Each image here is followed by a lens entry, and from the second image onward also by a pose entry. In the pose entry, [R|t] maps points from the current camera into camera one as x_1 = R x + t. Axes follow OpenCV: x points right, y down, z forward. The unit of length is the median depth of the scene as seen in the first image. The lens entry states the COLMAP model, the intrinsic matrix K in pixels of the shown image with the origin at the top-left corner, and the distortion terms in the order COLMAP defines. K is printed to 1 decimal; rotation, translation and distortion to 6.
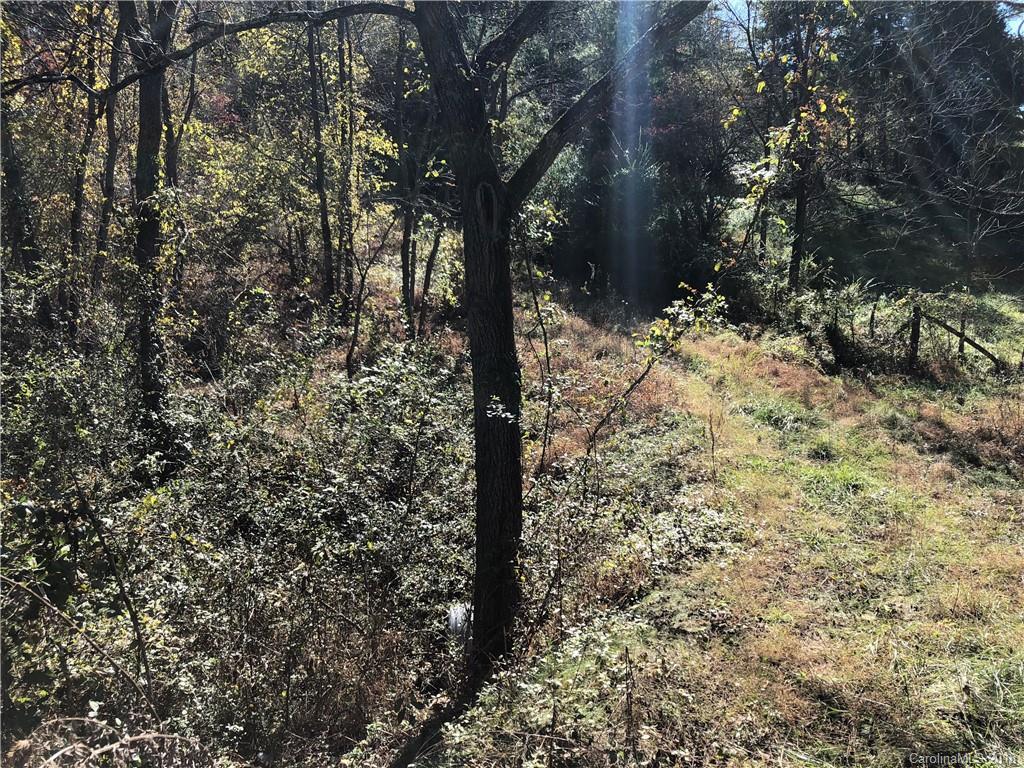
lens RADIAL K [[815.8, 0, 511.8], [0, 815.8, 383.1], [0, 0, 1]] dist [0.000894, -0.032462]
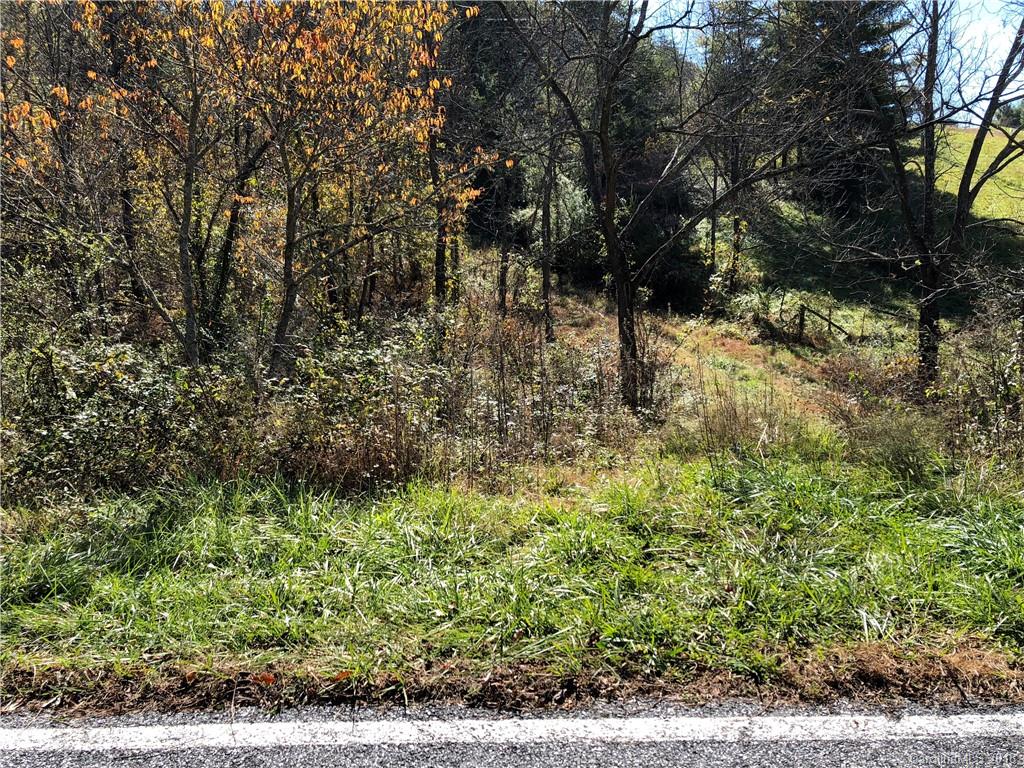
lens RADIAL K [[815.8, 0, 512.2], [0, 815.8, 383.7], [0, 0, 1]] dist [0.000894, -0.032462]
pose [[0.998411, -0.024904, 0.050559, -0.221166], [0.023735, 0.999440, 0.023589, 0.020411], [-0.051118, -0.022351, 0.998442, -0.729074]]
